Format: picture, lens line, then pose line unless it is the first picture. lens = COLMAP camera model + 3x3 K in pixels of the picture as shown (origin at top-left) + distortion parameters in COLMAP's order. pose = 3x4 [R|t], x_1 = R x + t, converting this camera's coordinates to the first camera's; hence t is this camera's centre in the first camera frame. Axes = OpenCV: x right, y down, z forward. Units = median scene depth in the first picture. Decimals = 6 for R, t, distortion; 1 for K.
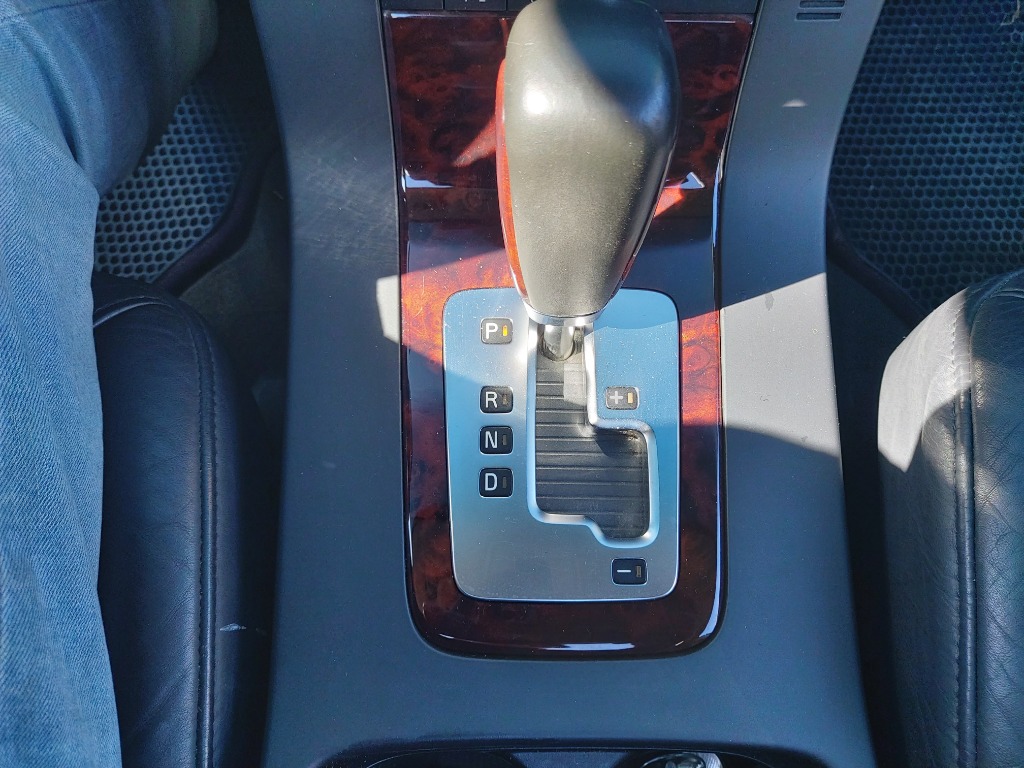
lens RADIAL K [[754.4, 0, 512.0], [0, 754.4, 384.0], [0, 0, 1]] dist [0.028941, -0.042813]
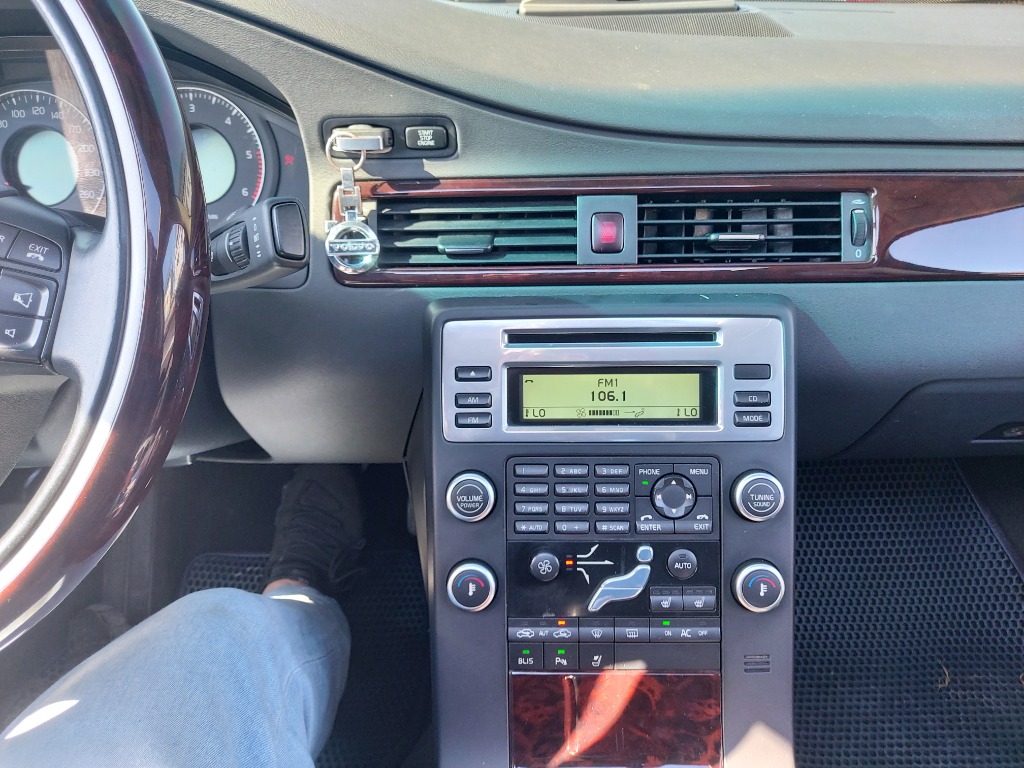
lens RADIAL K [[754.4, 0, 512.0], [0, 754.4, 384.0], [0, 0, 1]] dist [0.028941, -0.042813]
pose [[0.999503, -0.022976, -0.021602, -0.103152], [-0.000898, 0.663987, -0.747743, 0.367132], [0.031523, 0.747391, 0.663636, -0.644075]]
